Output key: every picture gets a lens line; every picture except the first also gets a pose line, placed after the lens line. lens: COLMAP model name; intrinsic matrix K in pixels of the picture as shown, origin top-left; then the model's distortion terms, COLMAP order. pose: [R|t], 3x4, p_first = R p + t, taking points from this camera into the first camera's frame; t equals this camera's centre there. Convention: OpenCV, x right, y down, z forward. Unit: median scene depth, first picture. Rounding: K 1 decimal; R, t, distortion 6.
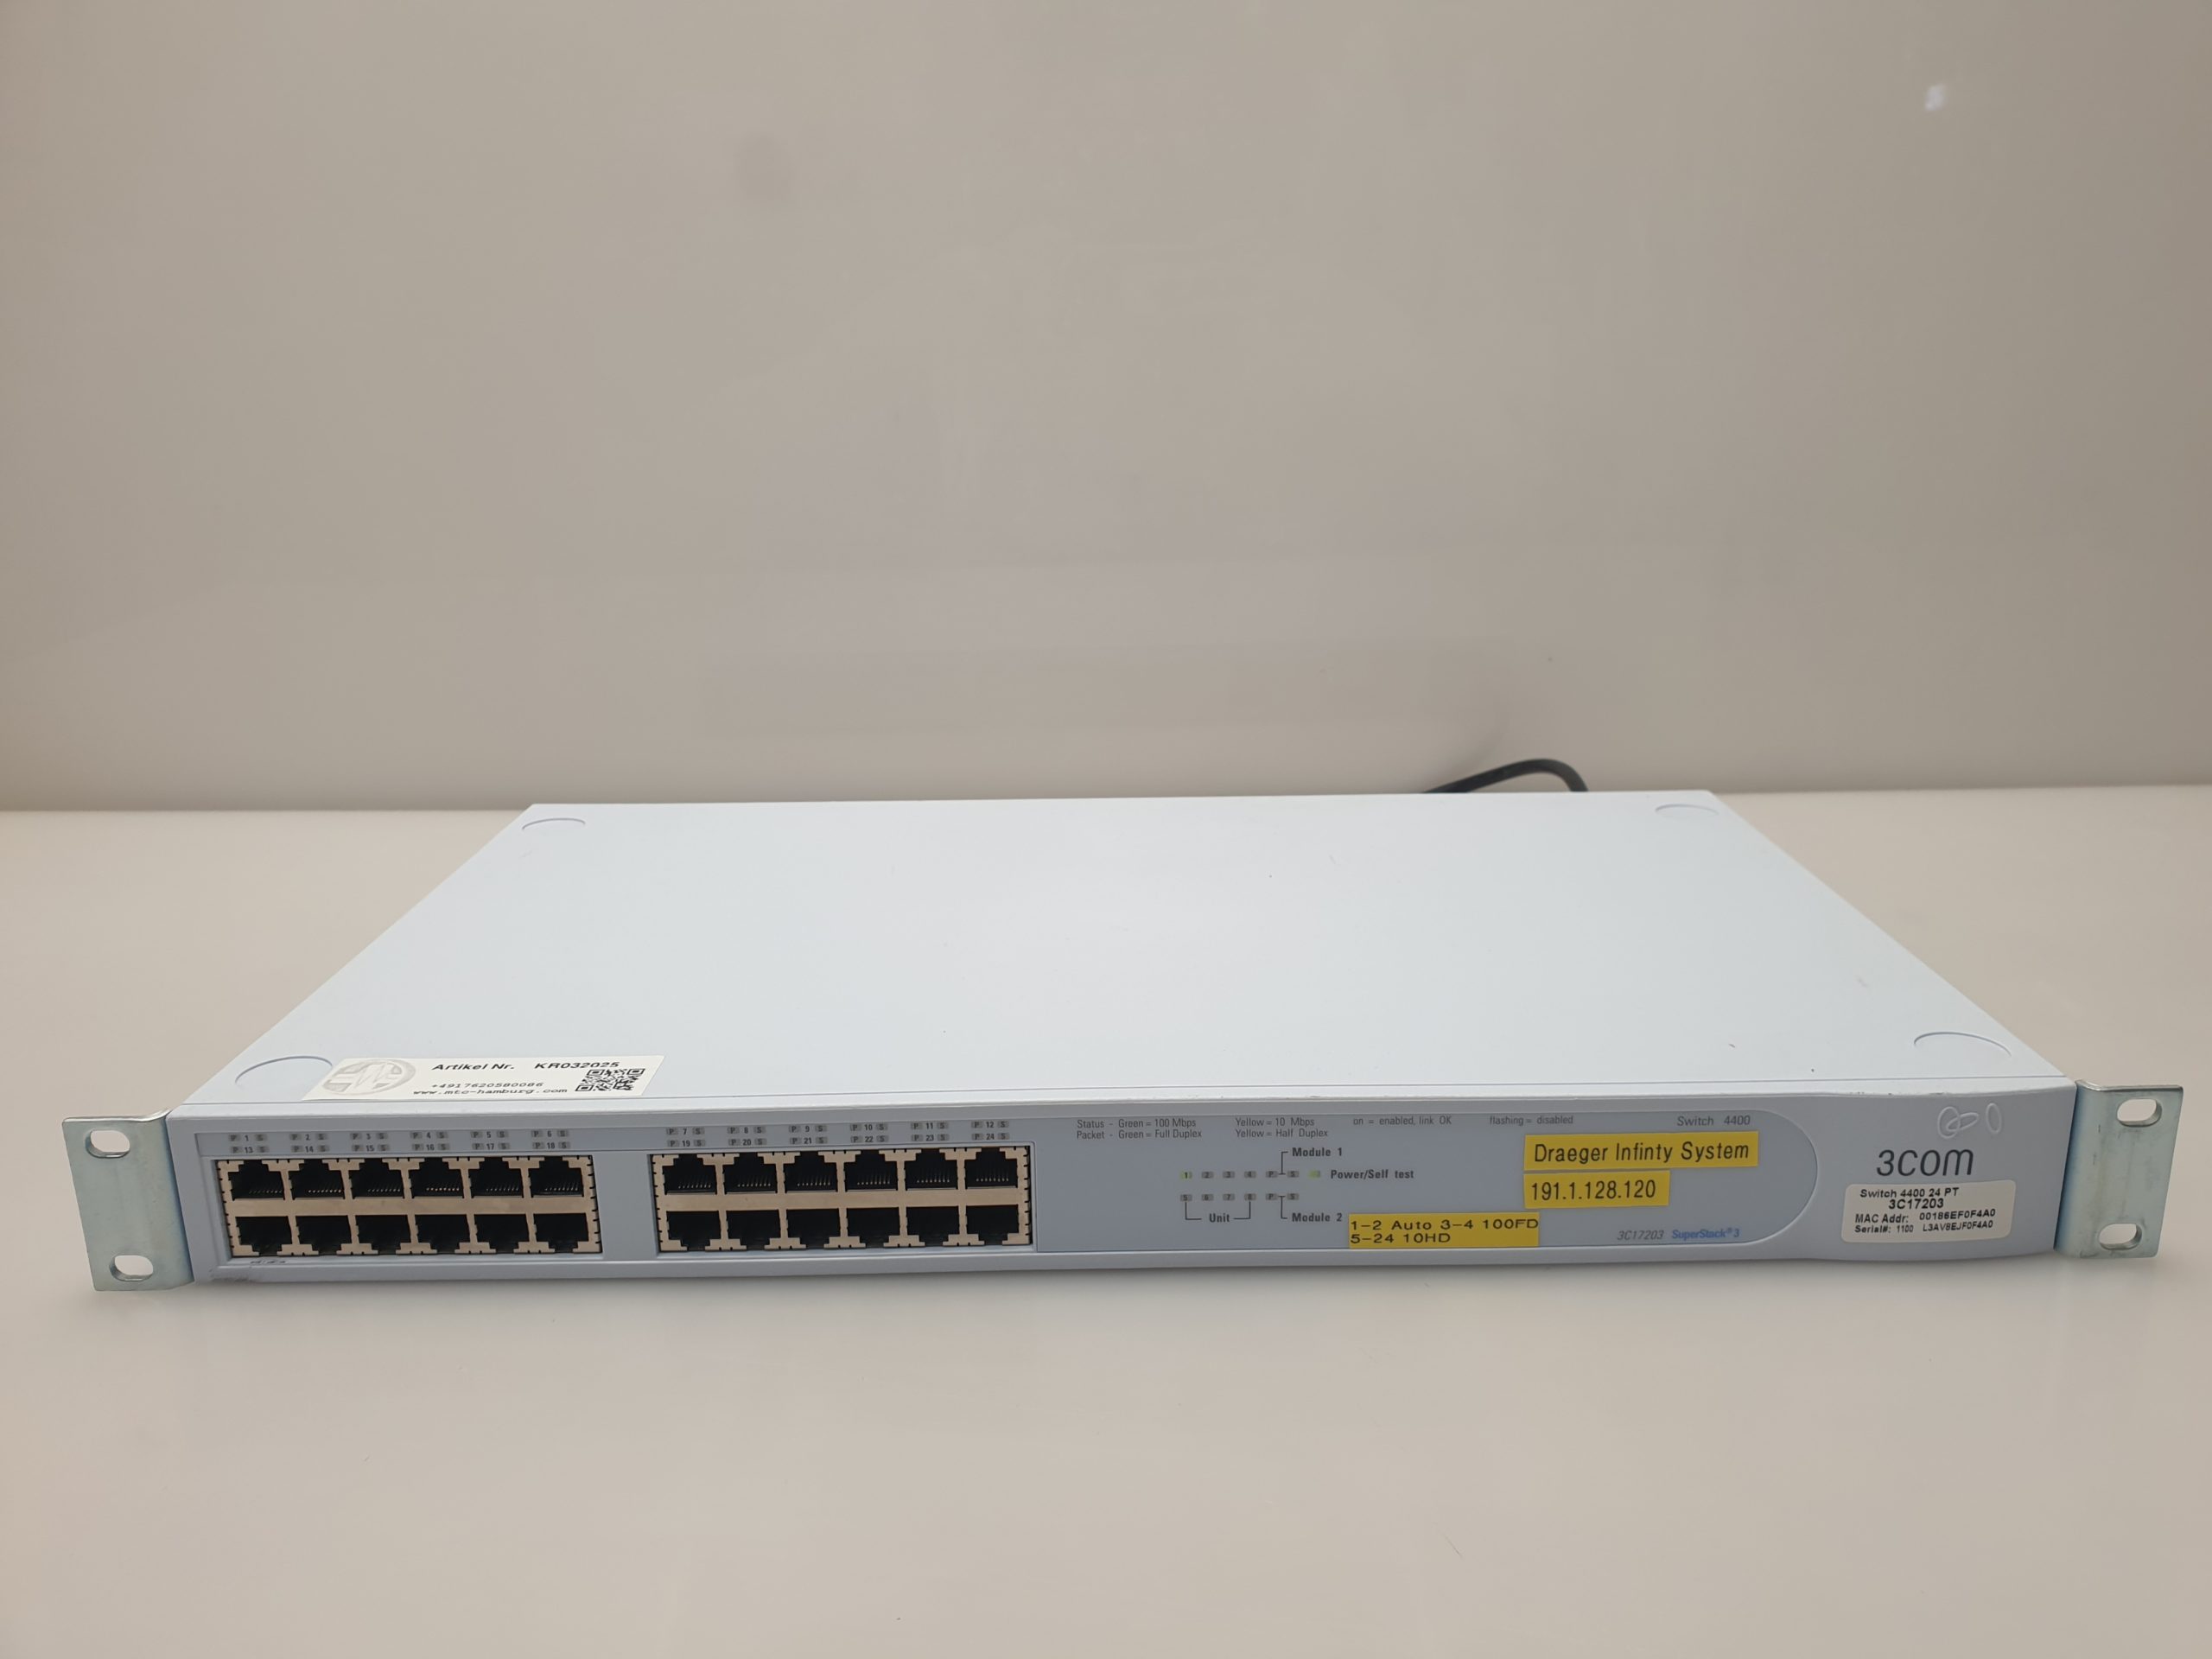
lens RADIAL K [[1763.7, 0, 1105.2], [0, 1763.7, 848.9], [0, 0, 1]] dist [0.019470, -0.018493]
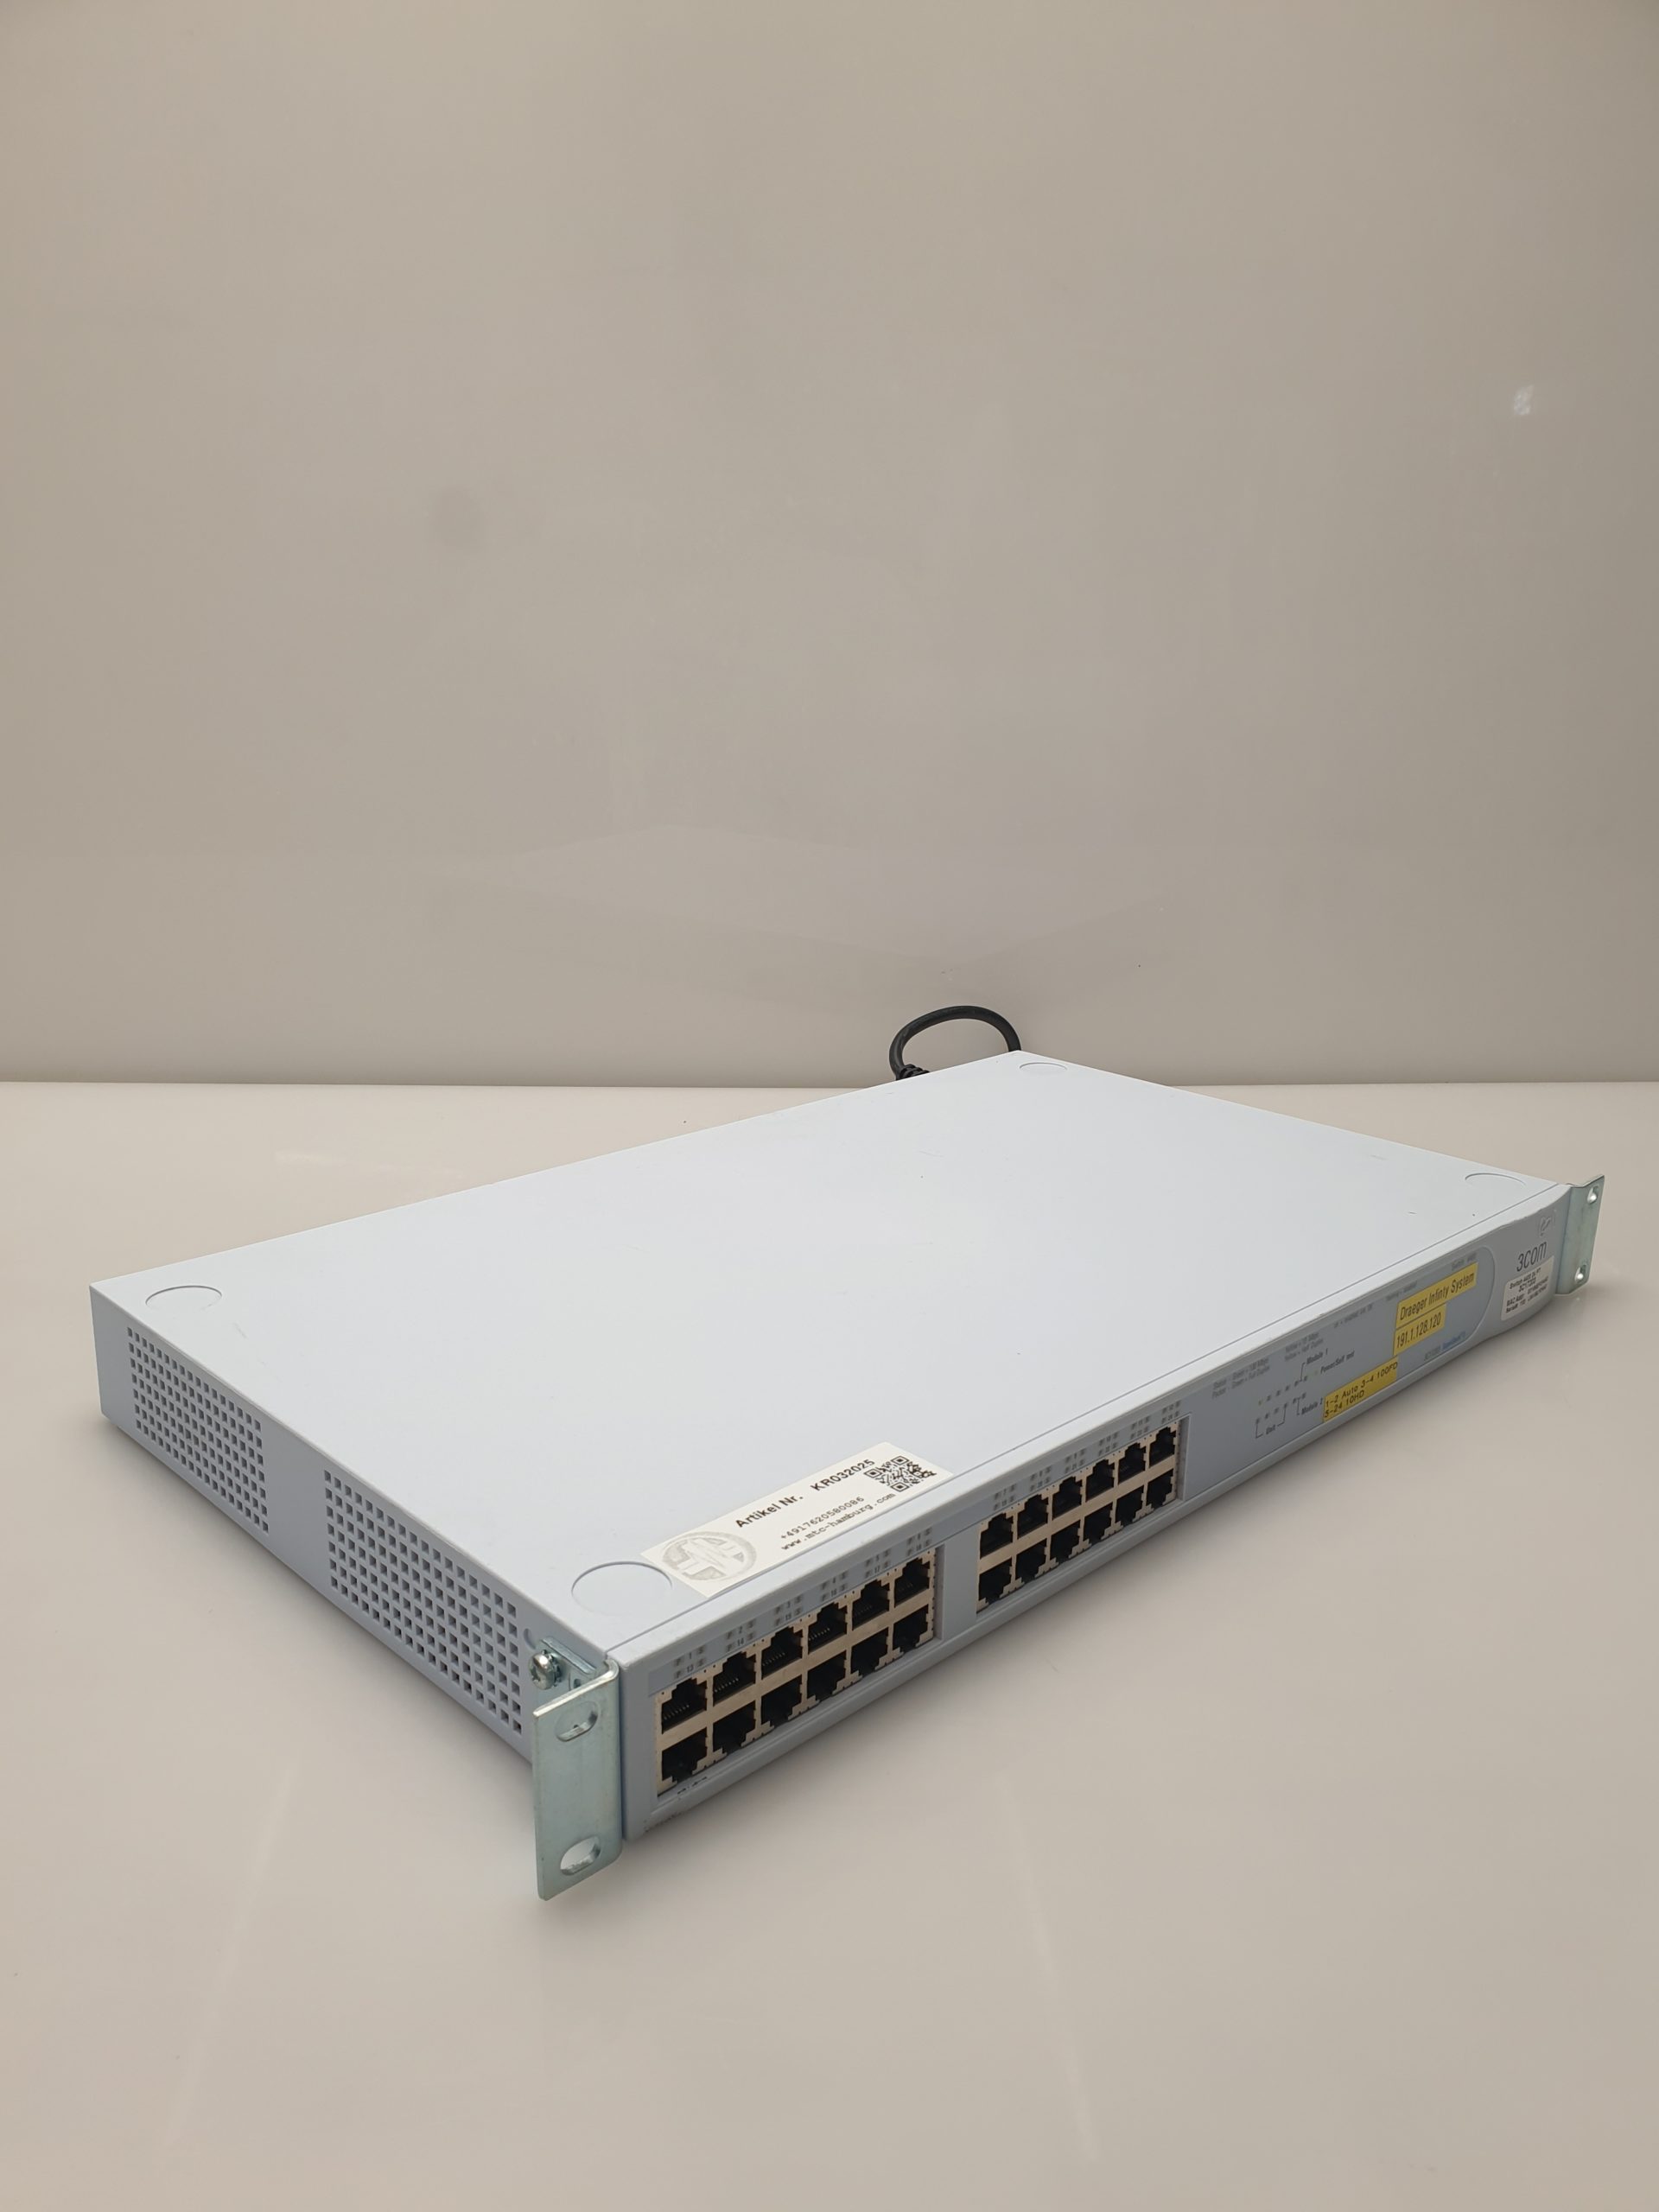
lens RADIAL K [[1763.7, 0, 830.5], [0, 1763.7, 1085.1], [0, 0, 1]] dist [0.019470, -0.018493]
pose [[0.723657, -0.164985, 0.670149, -0.968766], [0.152786, 0.985211, 0.077565, -0.179147], [-0.673035, 0.046259, 0.738162, 0.268533]]
